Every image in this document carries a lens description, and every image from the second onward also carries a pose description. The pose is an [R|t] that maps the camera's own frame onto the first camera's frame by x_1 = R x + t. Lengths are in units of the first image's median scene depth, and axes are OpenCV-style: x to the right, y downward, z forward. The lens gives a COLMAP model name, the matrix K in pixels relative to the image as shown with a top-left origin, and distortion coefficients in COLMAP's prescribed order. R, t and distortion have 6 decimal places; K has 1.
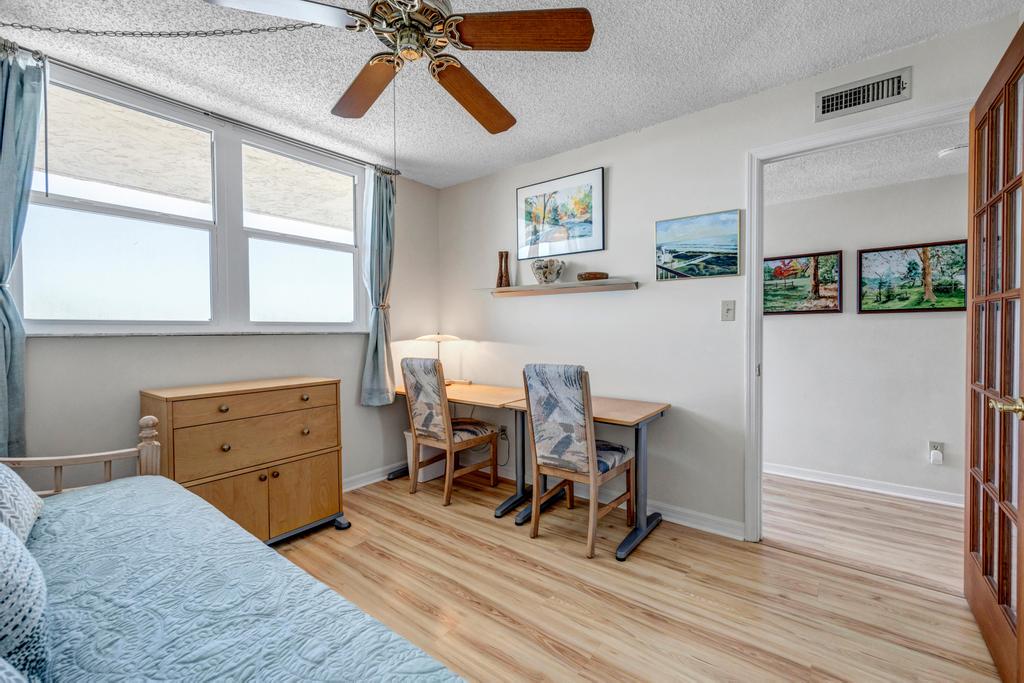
lens RADIAL K [[431.1, 0, 508.2], [0, 431.1, 339.0], [0, 0, 1]] dist [0.000863, -0.000011]
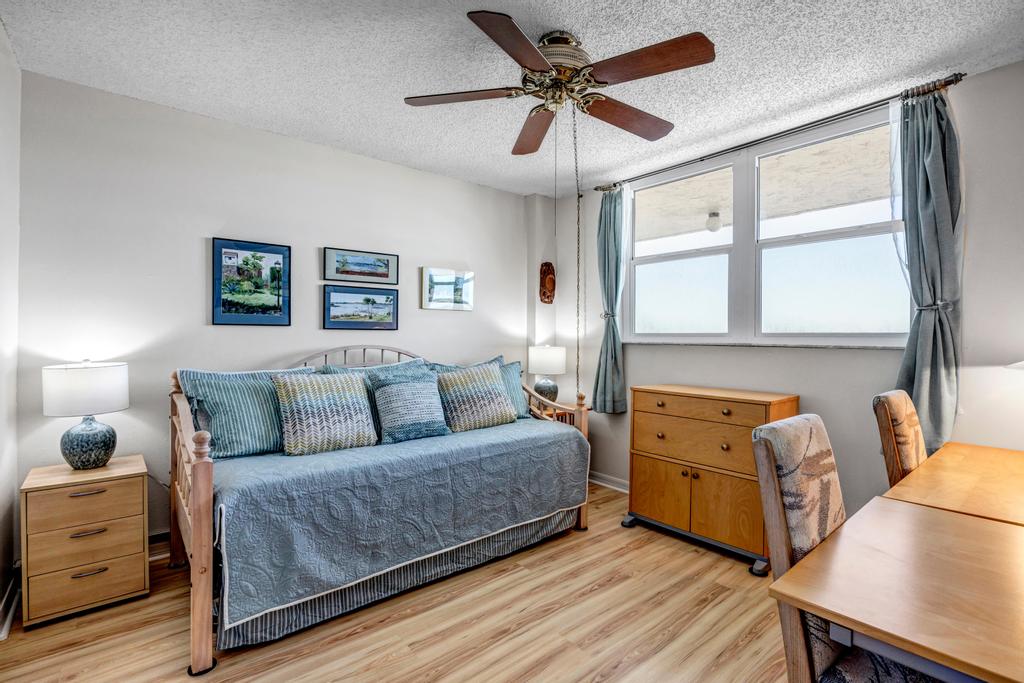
lens RADIAL K [[470.9, 0, 508.9], [0, 470.9, 337.6], [0, 0, 1]] dist [-0.015321, 0.000503]
pose [[-0.213835, 0.004406, -0.976860, 0.635860], [-0.027668, 0.999561, 0.010565, -0.027105], [0.976478, 0.029287, -0.213620, 0.713265]]
